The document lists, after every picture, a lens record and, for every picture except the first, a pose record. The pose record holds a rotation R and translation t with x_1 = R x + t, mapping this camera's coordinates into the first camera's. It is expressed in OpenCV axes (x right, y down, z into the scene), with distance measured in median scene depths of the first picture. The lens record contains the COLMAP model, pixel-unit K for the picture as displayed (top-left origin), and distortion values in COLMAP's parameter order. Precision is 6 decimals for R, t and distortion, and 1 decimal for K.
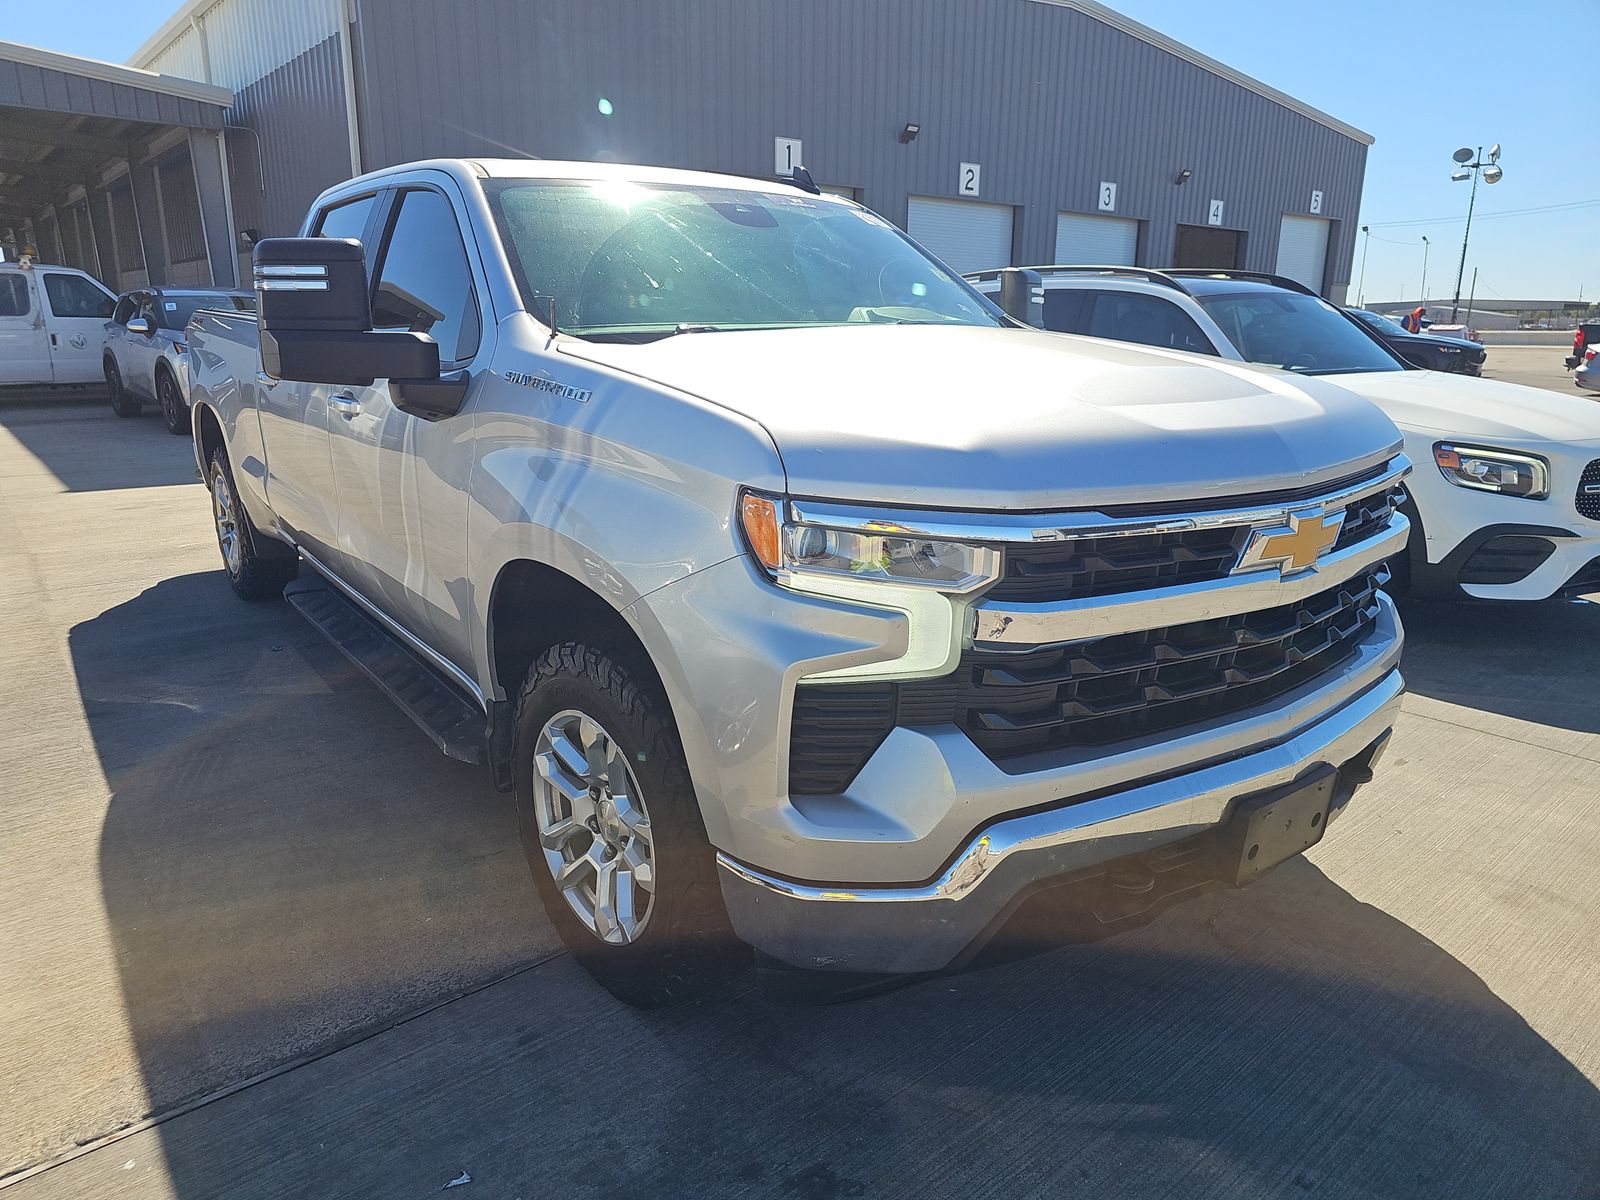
lens RADIAL K [[1047.7, 0, 800.0], [0, 1047.7, 600.0], [0, 0, 1]] dist [0.029668, -0.001839]
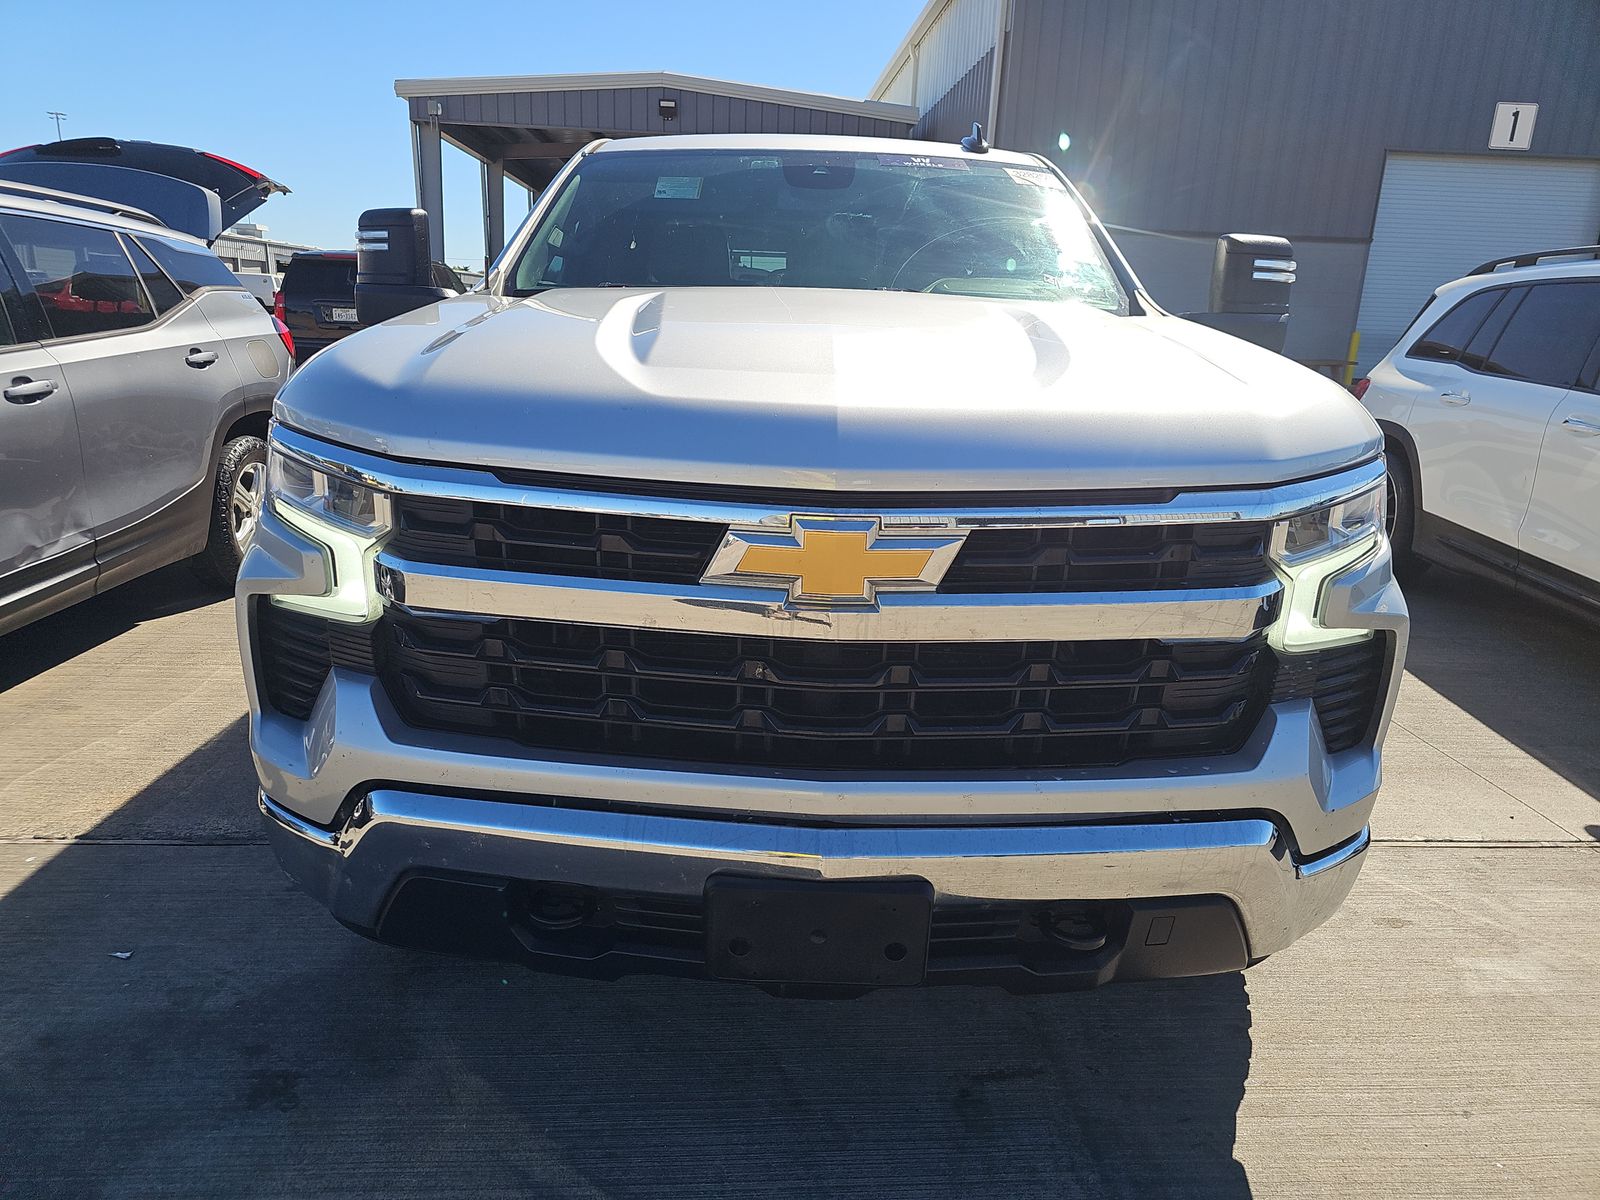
lens RADIAL K [[1040.7, 0, 800.1], [0, 1040.7, 637.8], [0, 0, 1]] dist [0.052462, -0.000568]
pose [[0.793914, 0.197517, -0.575055, 0.742539], [-0.185990, 0.979322, 0.079598, -0.048557], [0.578886, 0.043760, 0.814233, 0.332962]]
